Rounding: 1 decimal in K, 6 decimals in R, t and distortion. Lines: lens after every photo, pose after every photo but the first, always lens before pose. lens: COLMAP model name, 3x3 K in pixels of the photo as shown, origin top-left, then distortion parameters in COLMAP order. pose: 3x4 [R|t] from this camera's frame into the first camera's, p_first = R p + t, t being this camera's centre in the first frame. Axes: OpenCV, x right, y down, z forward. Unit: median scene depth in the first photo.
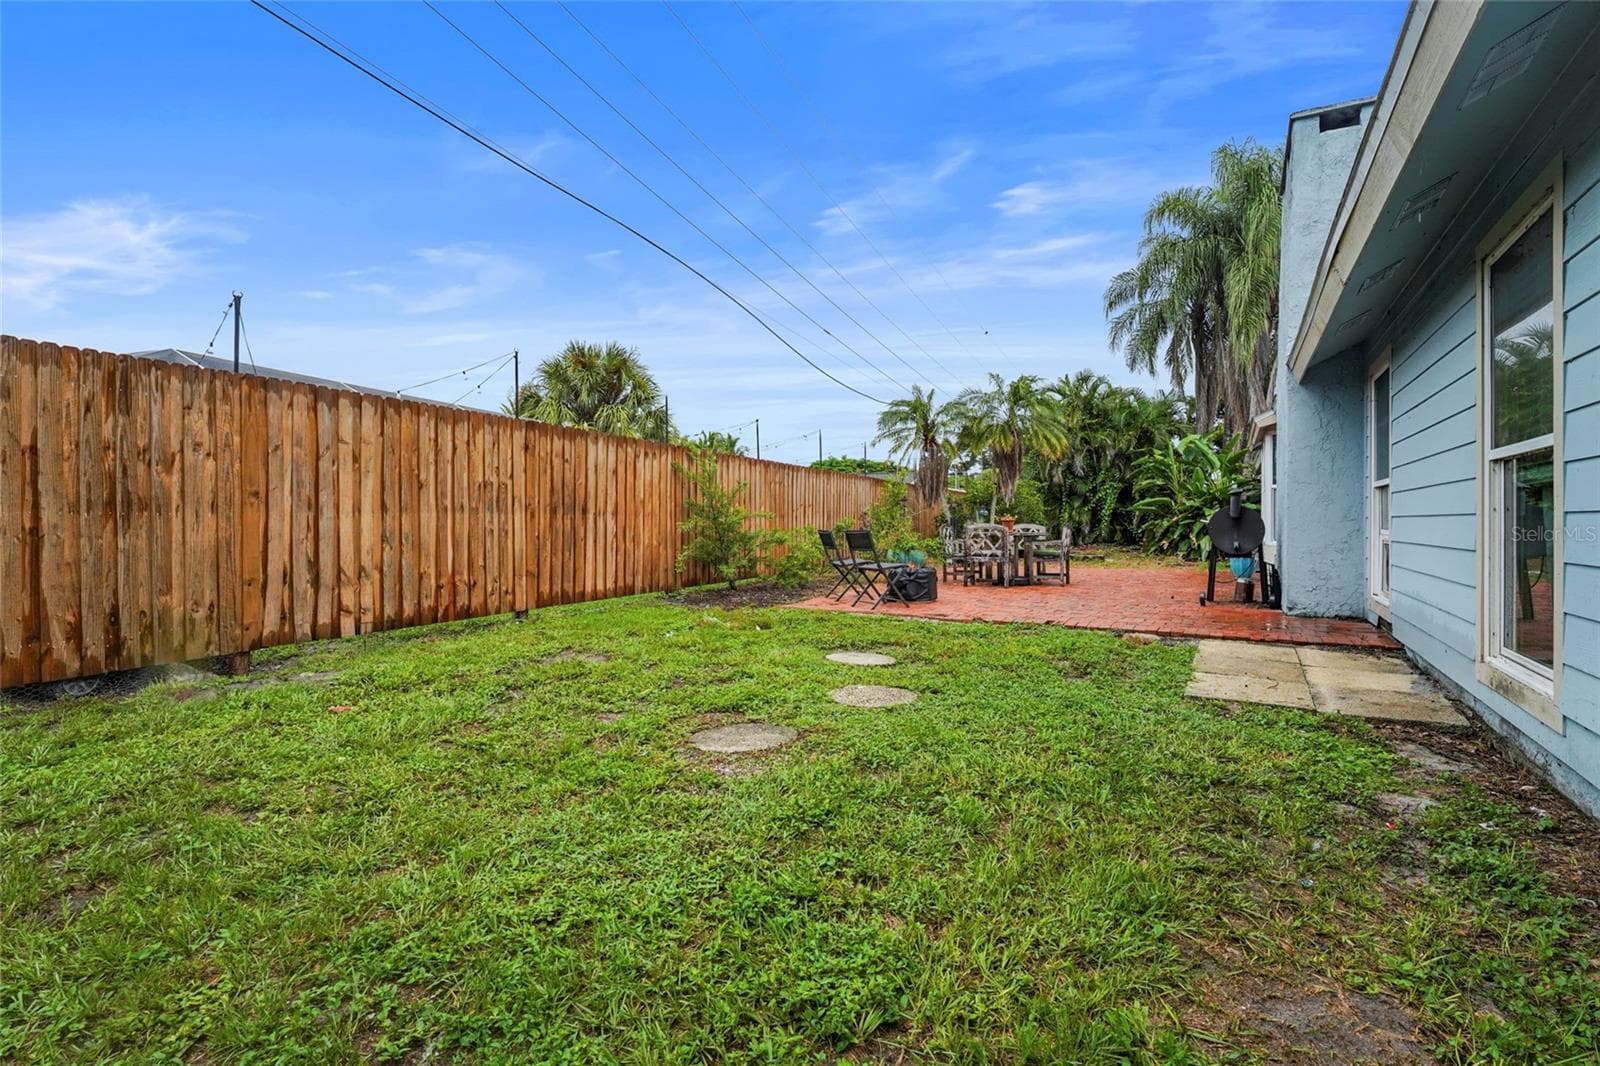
lens RADIAL K [[719.6, 0, 801.8], [0, 719.6, 524.2], [0, 0, 1]] dist [-0.000283, -0.000241]
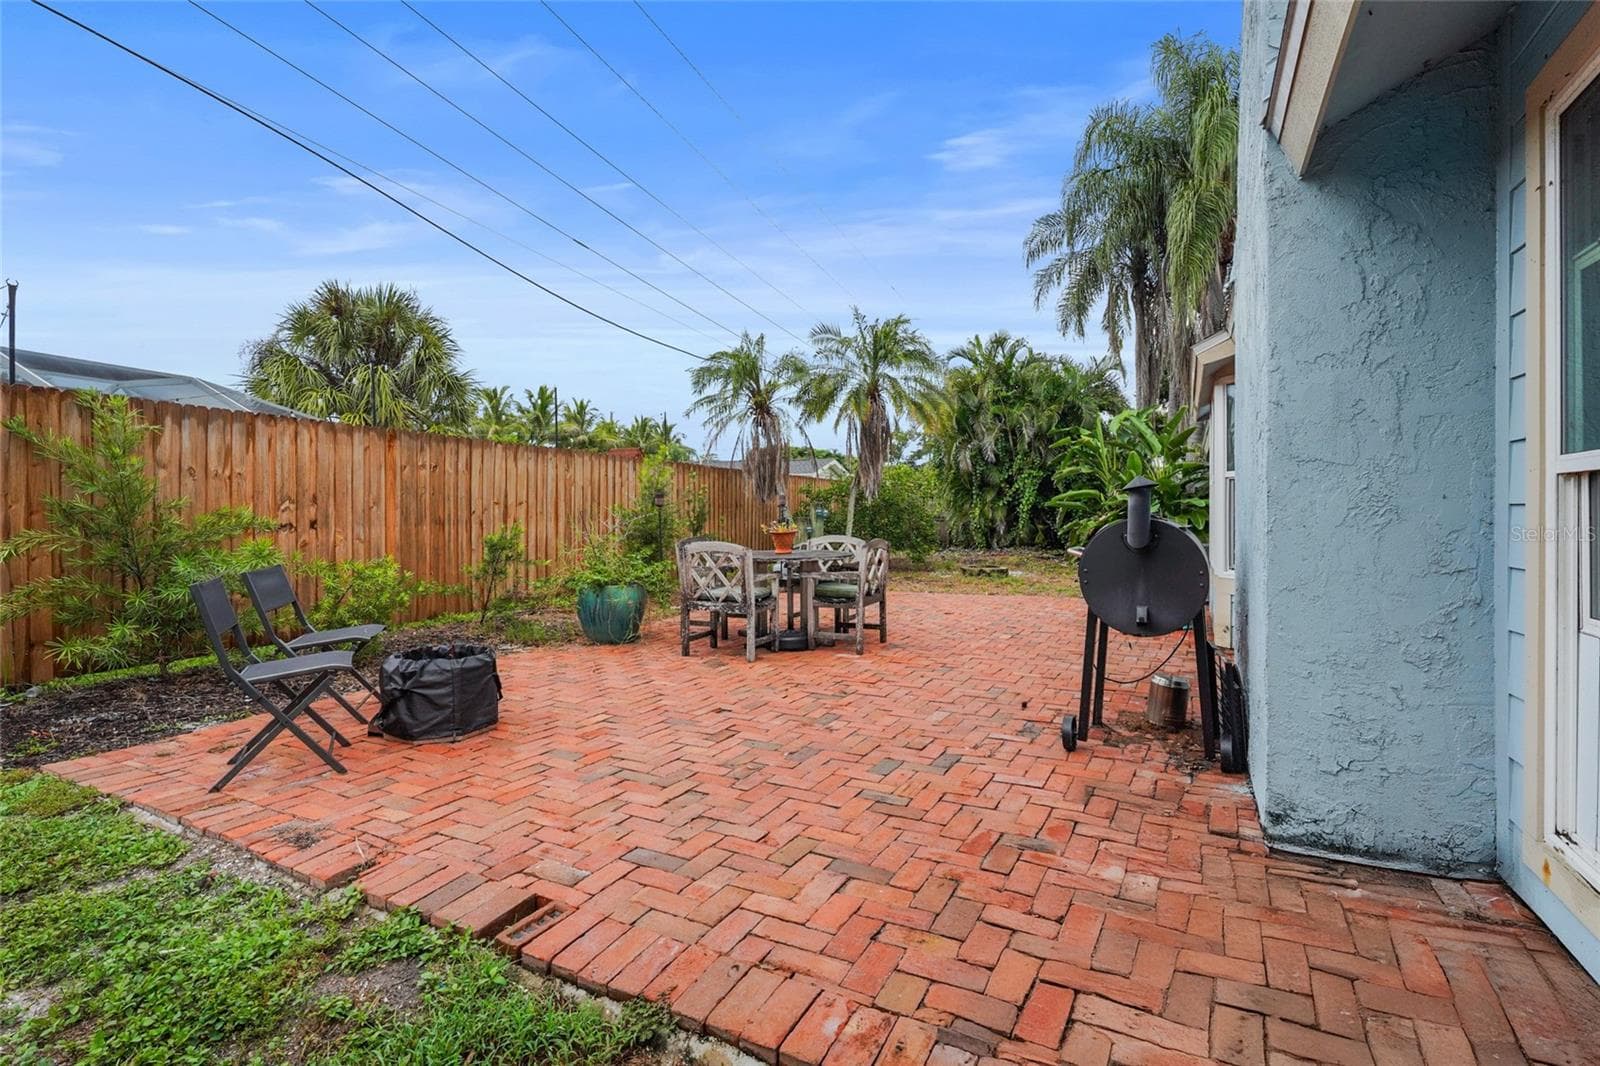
lens RADIAL K [[738.9, 0, 799.5], [0, 738.9, 513.8], [0, 0, 1]] dist [0.000498, 0.000039]
pose [[0.998427, -0.001000, 0.056059, 0.139366], [0.001041, 0.999999, -0.000711, -0.010356], [-0.056058, 0.000768, 0.998427, 0.213339]]
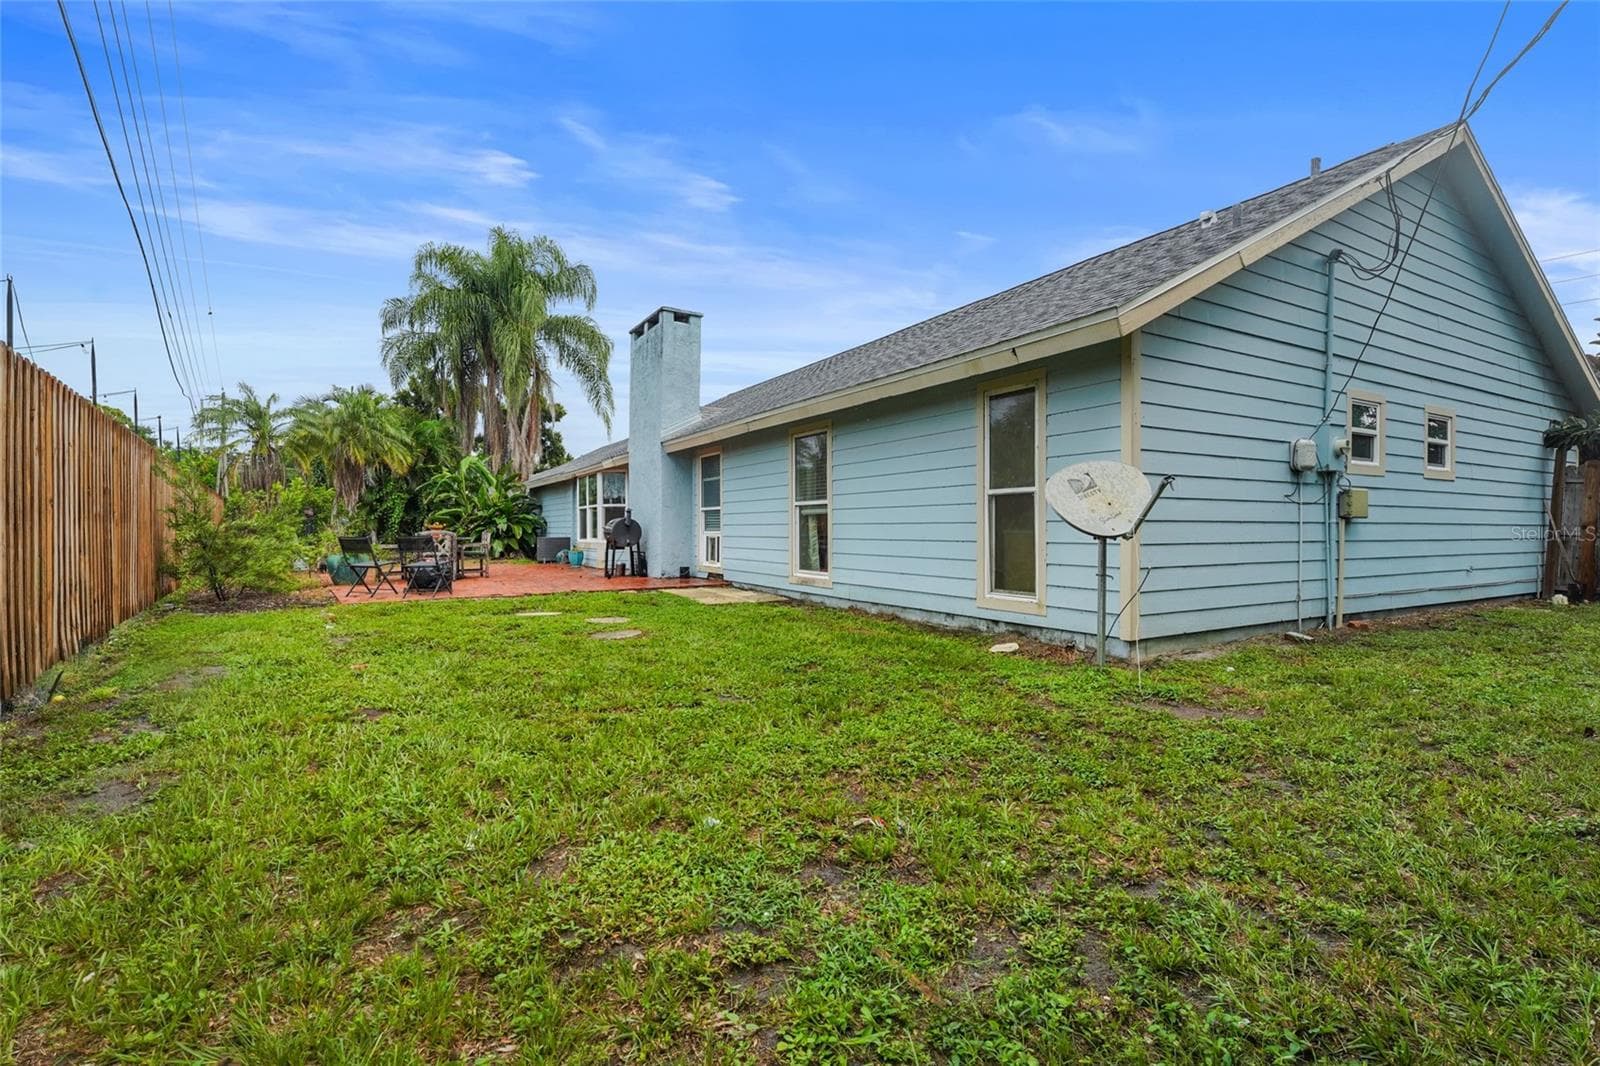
lens RADIAL K [[719.6, 0, 801.8], [0, 719.6, 524.2], [0, 0, 1]] dist [-0.000283, -0.000241]
pose [[0.483759, -0.002934, 0.875197, -0.246359], [0.011851, 0.999925, -0.003199, -0.000478], [-0.875121, 0.011919, 0.483757, -0.063437]]
